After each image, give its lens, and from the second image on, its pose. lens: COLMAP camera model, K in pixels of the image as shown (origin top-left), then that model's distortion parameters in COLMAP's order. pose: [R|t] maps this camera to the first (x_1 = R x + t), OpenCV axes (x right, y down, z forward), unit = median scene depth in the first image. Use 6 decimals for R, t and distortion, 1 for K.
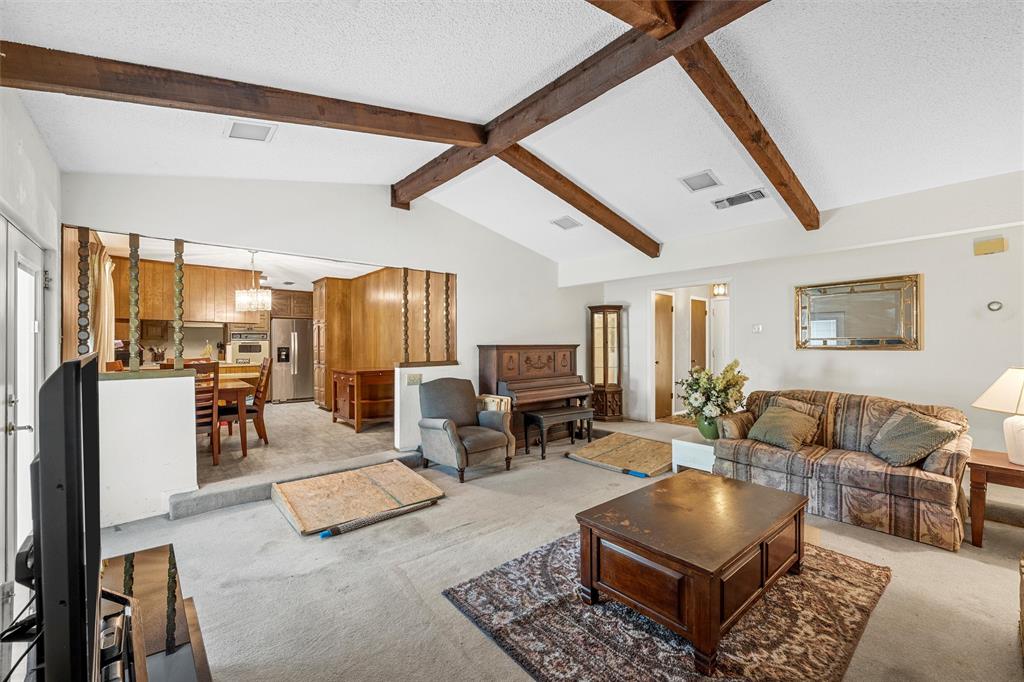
lens RADIAL K [[421.5, 0, 512.0], [0, 421.5, 341.0], [0, 0, 1]] dist [0.000480, 0.000033]
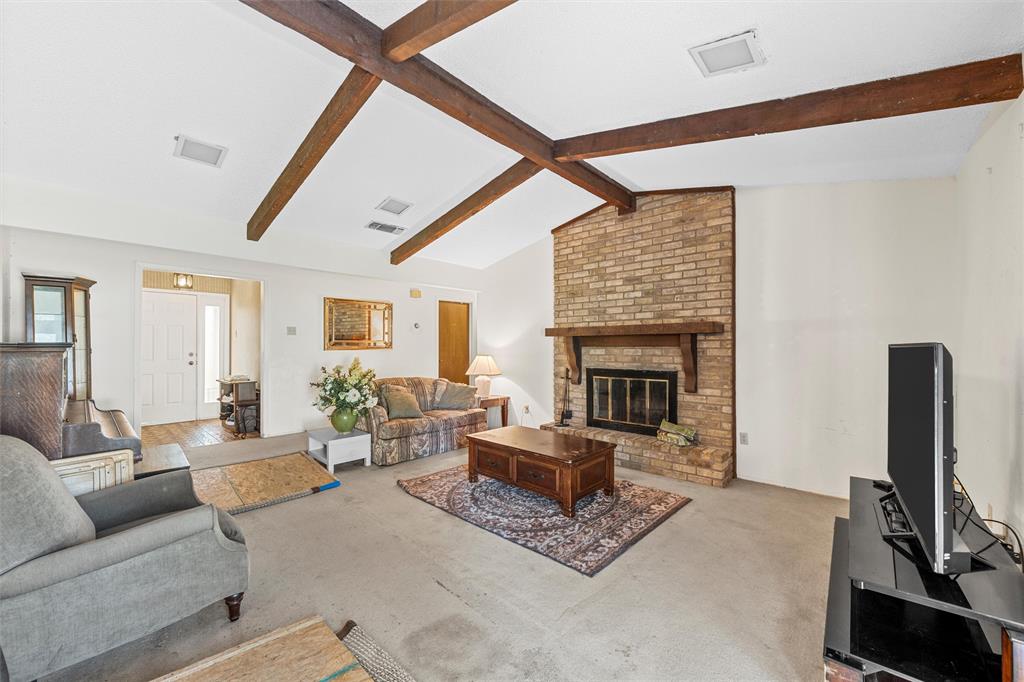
lens RADIAL K [[394.9, 0, 508.5], [0, 394.9, 346.2], [0, 0, 1]] dist [0.000754, 0.000032]
pose [[-0.119450, 0.000871, 0.992840, -1.071456], [-0.003500, 0.999993, -0.001298, 0.018115], [-0.992834, -0.003630, -0.119446, 1.262600]]
